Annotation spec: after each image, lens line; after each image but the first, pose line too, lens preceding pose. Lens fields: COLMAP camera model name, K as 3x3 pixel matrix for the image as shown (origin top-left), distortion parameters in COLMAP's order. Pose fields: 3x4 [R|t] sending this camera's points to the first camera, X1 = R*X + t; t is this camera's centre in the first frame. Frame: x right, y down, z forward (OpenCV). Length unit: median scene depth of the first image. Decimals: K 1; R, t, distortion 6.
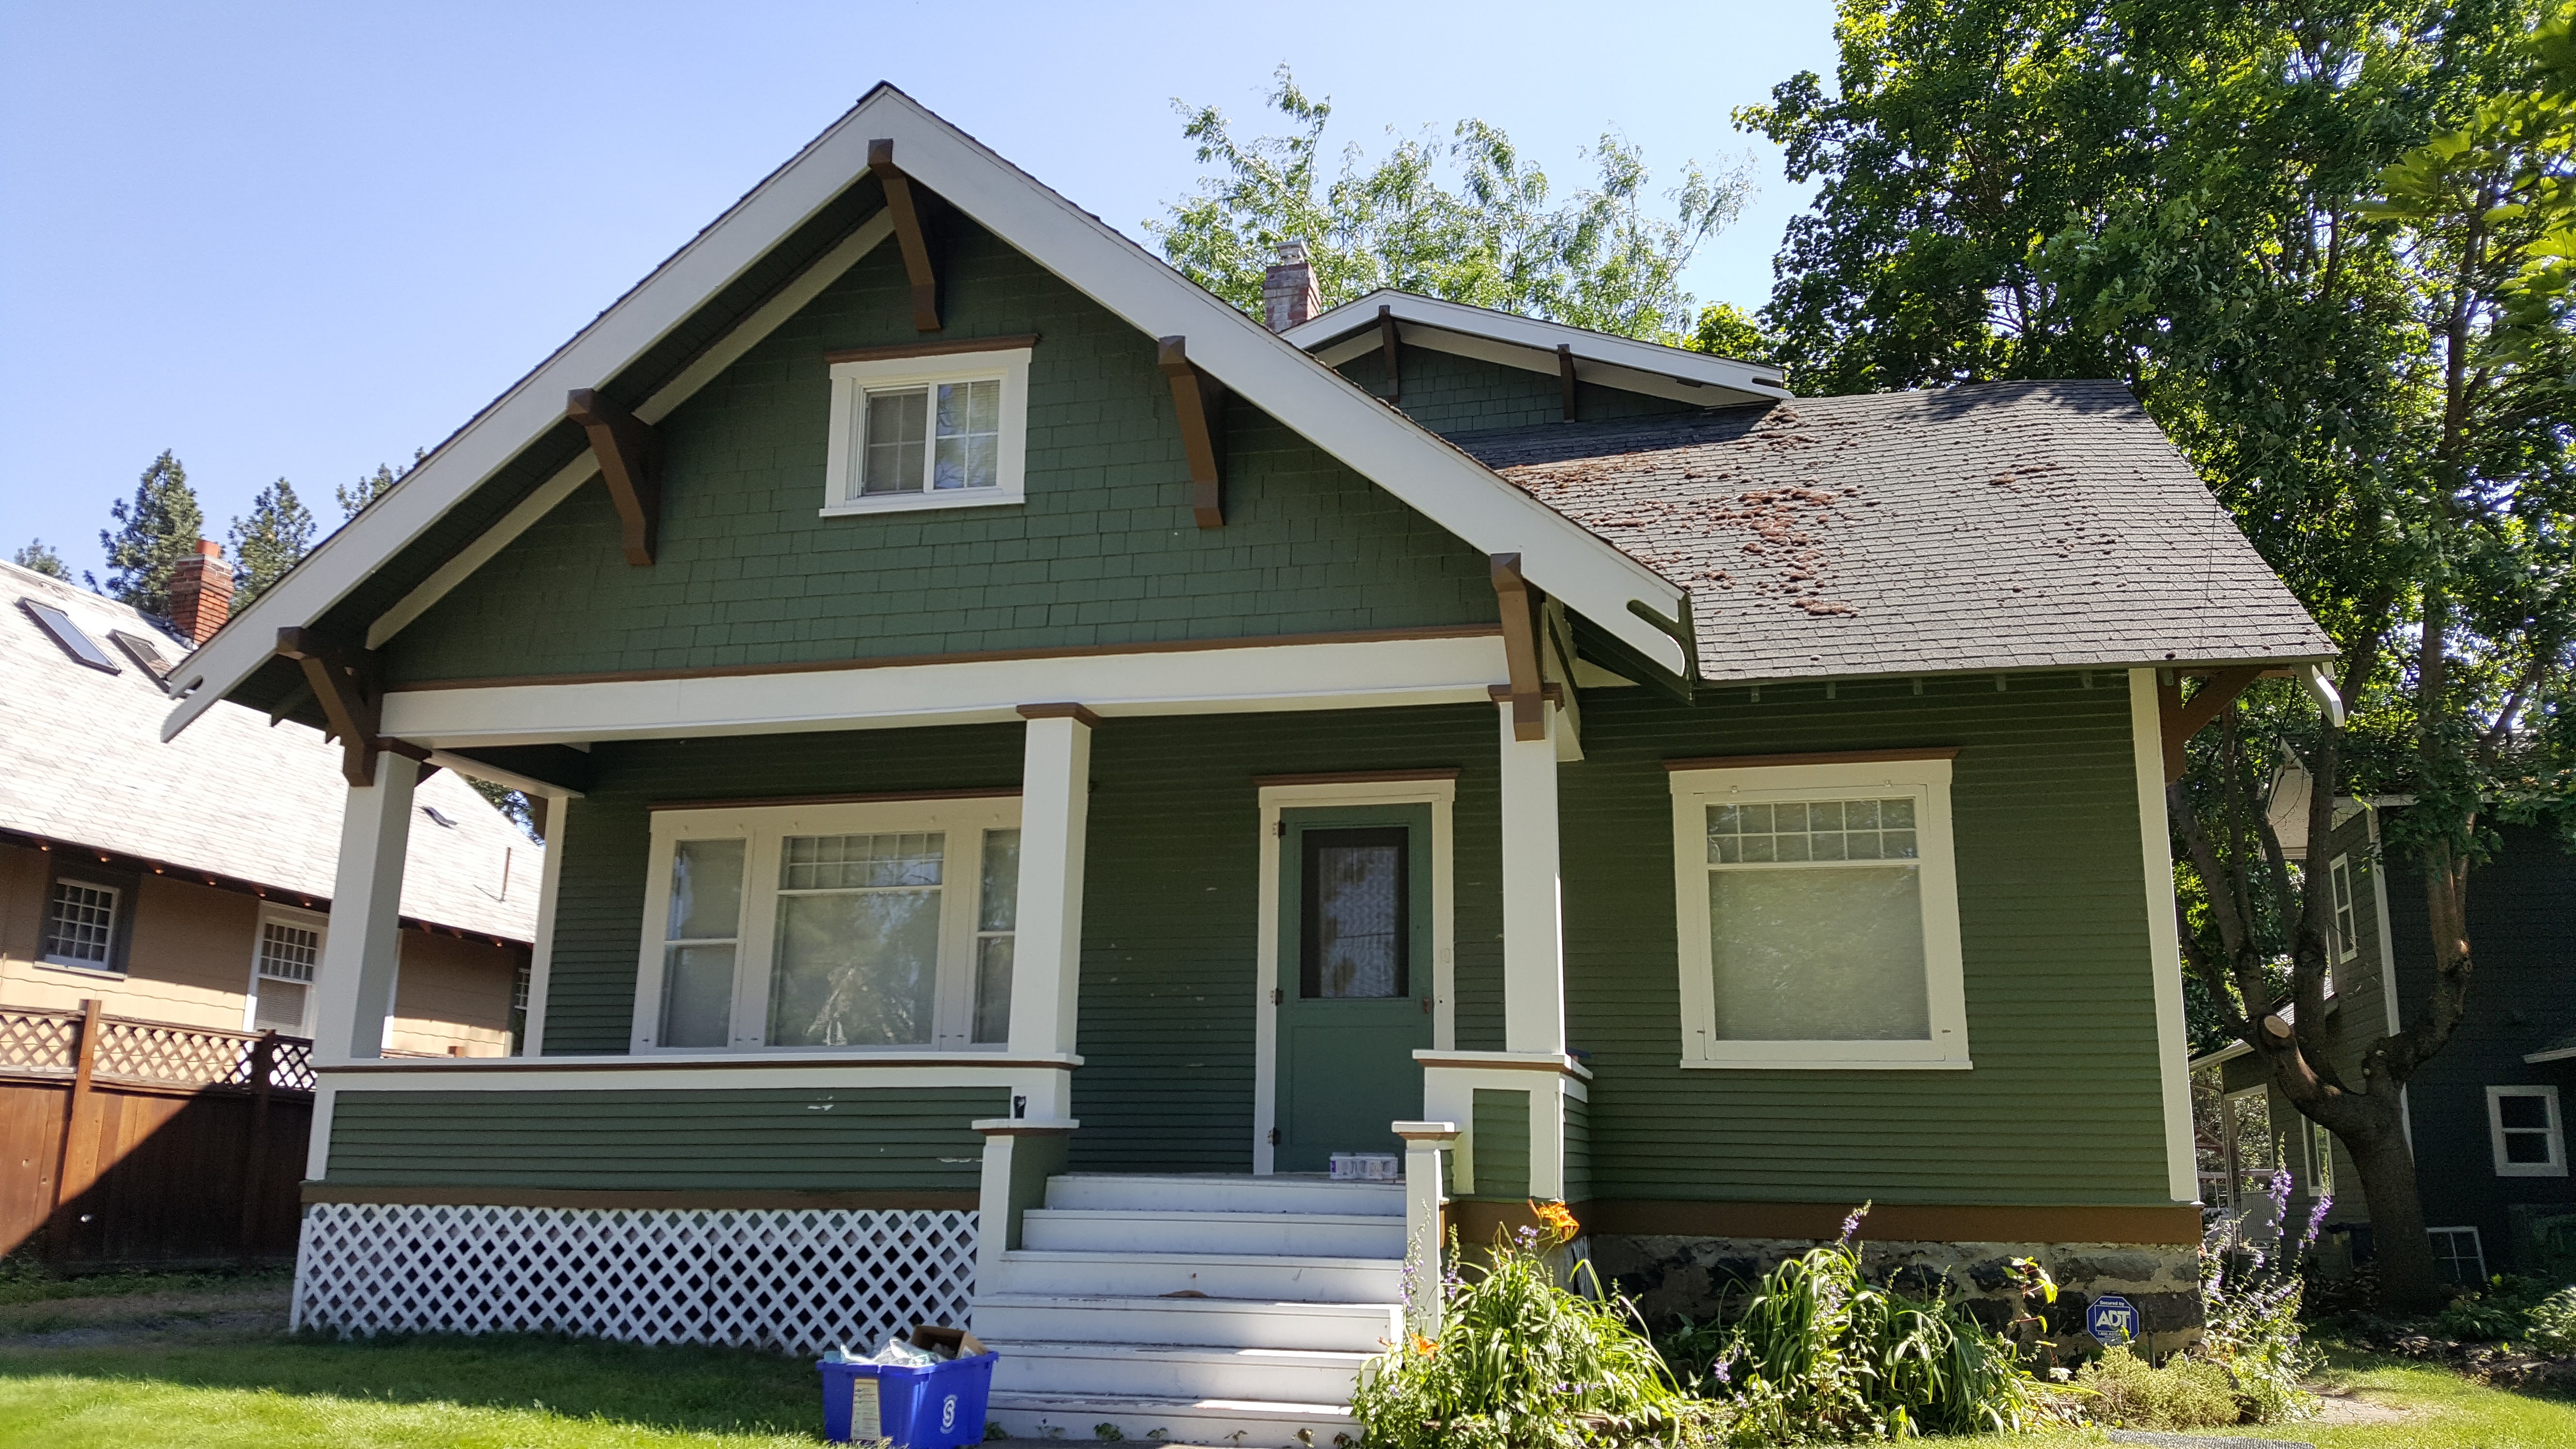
lens RADIAL K [[1984.5, 0, 1239.4], [0, 1984.5, 717.5], [0, 0, 1]] dist [0.124112, -0.327691]
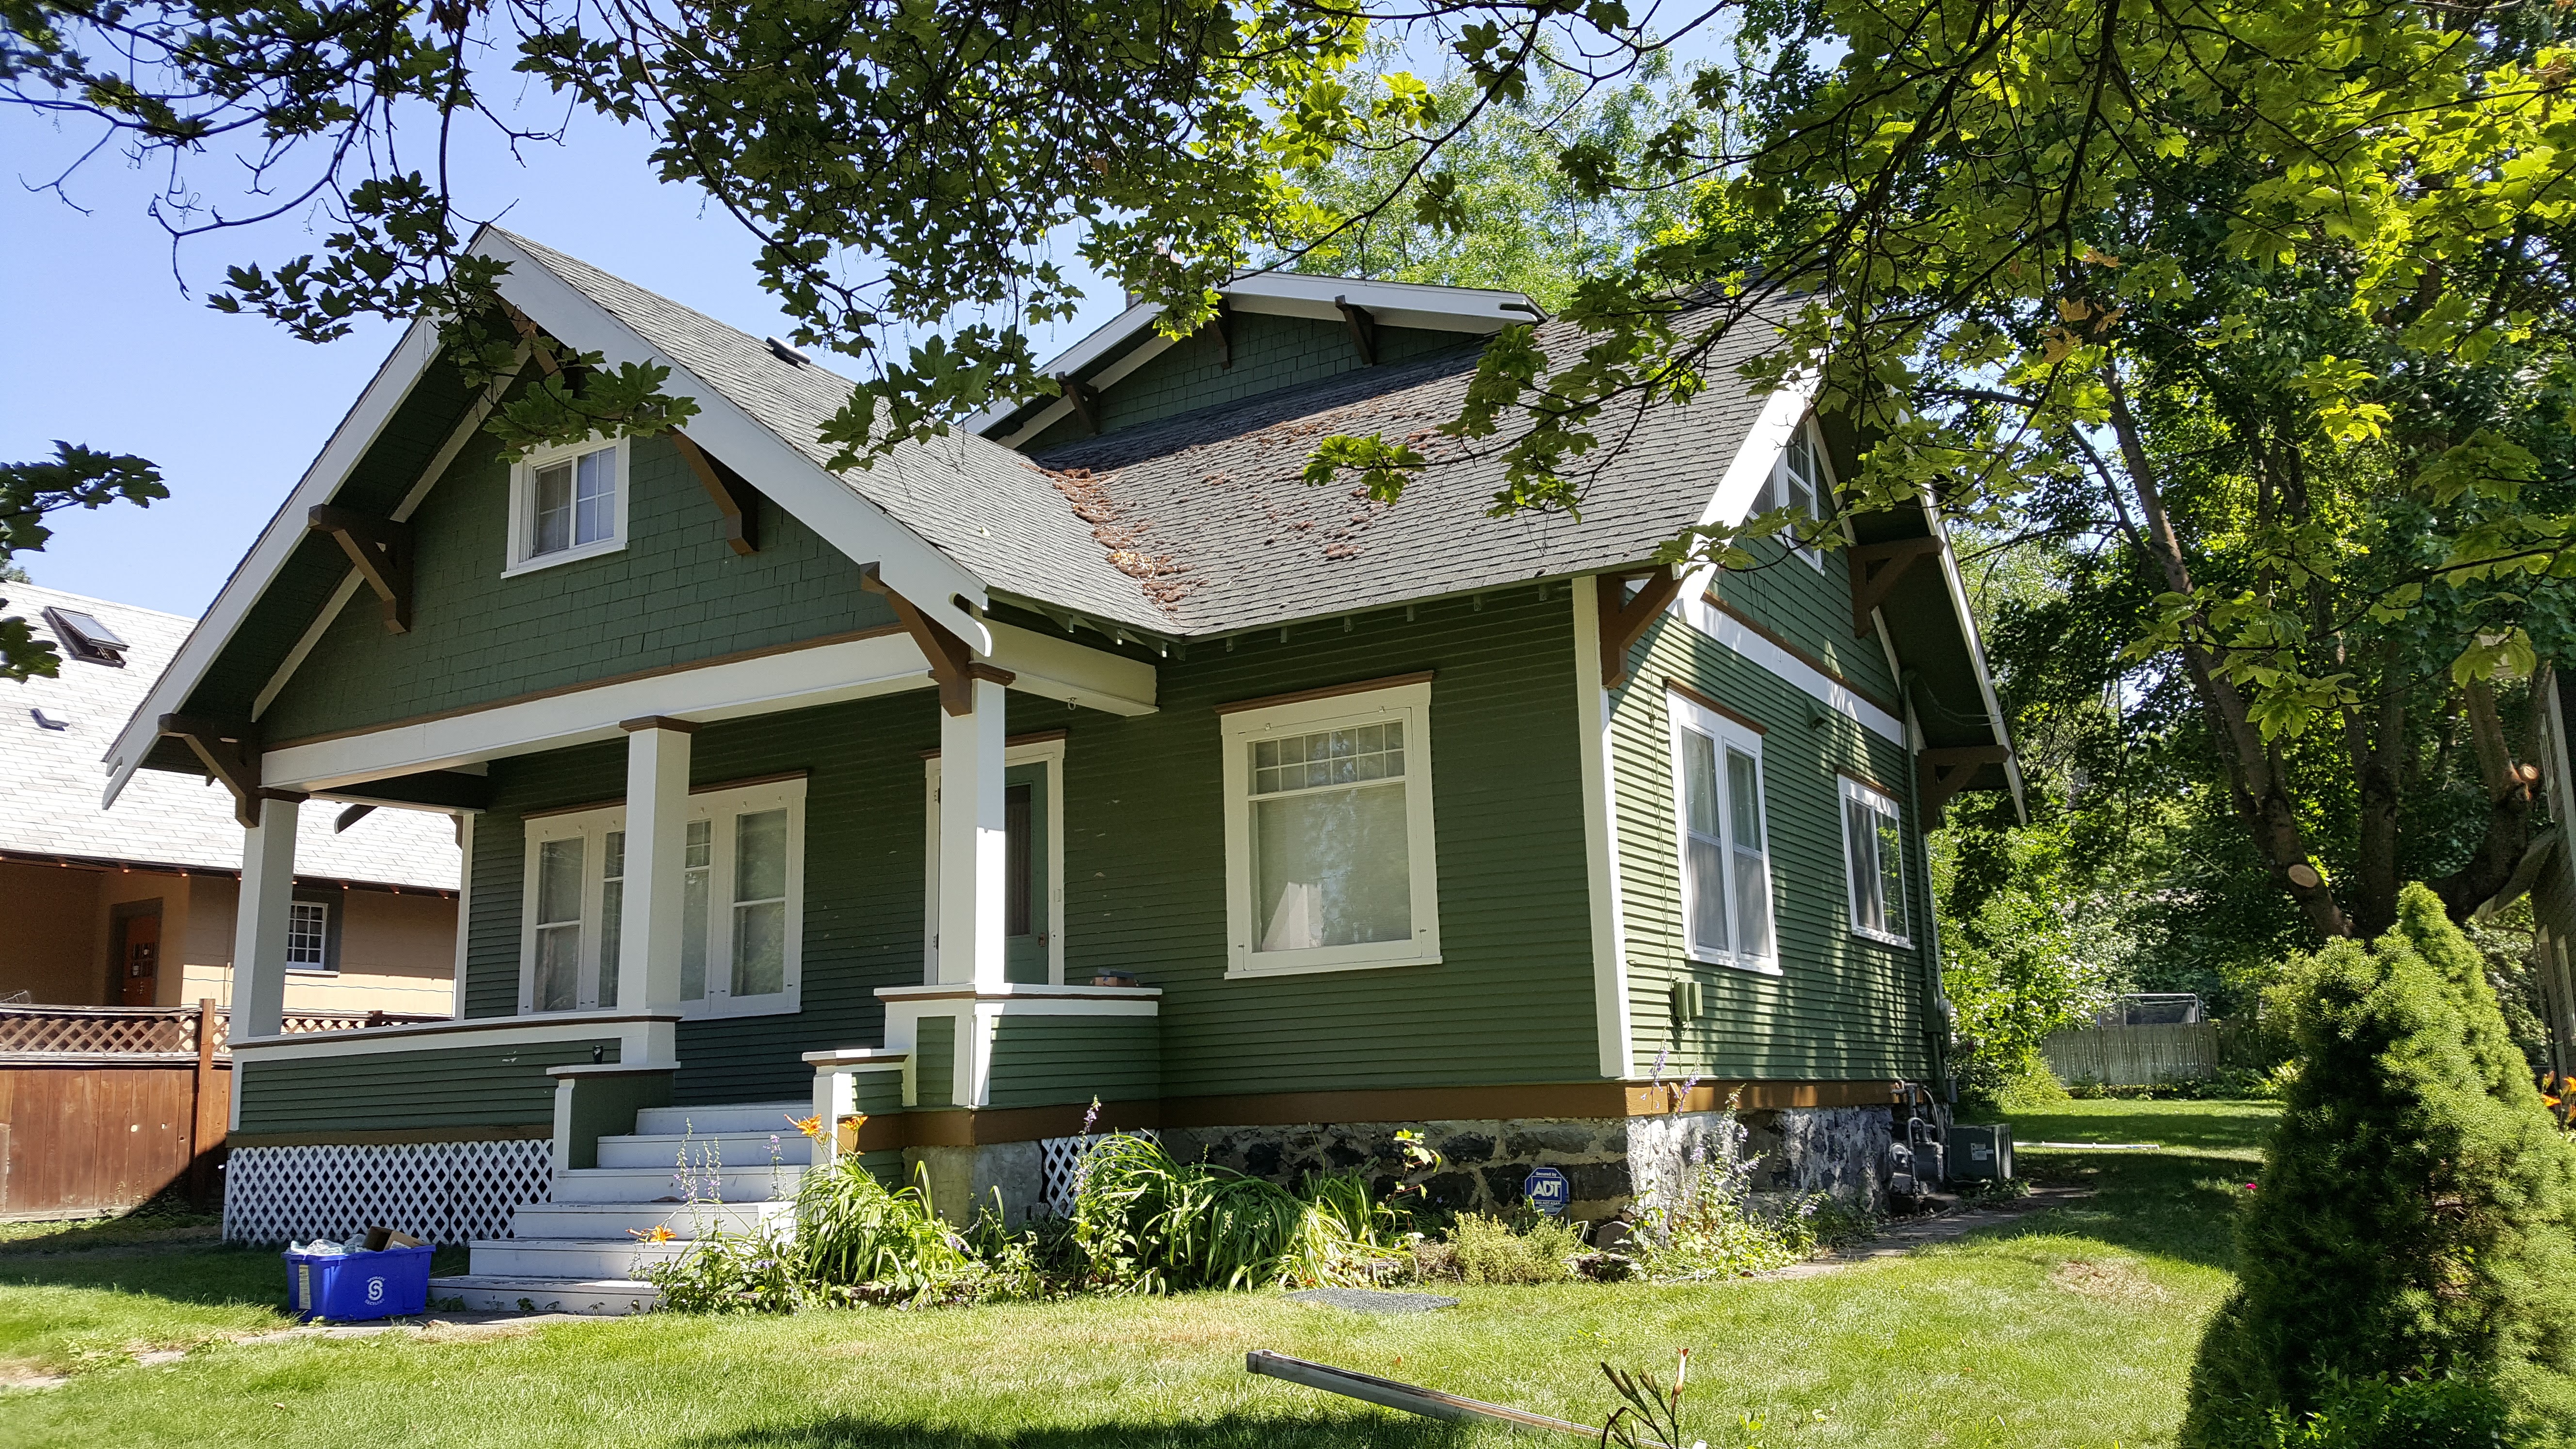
lens RADIAL K [[1984.9, 0, 1288.0], [0, 1984.9, 724.5], [0, 0, 1]] dist [0.038872, -0.169290]
pose [[0.961333, -0.096924, -0.257768, 0.558729], [0.108894, 0.993521, 0.032536, 0.000563], [0.252944, -0.059348, 0.965659, -0.055485]]
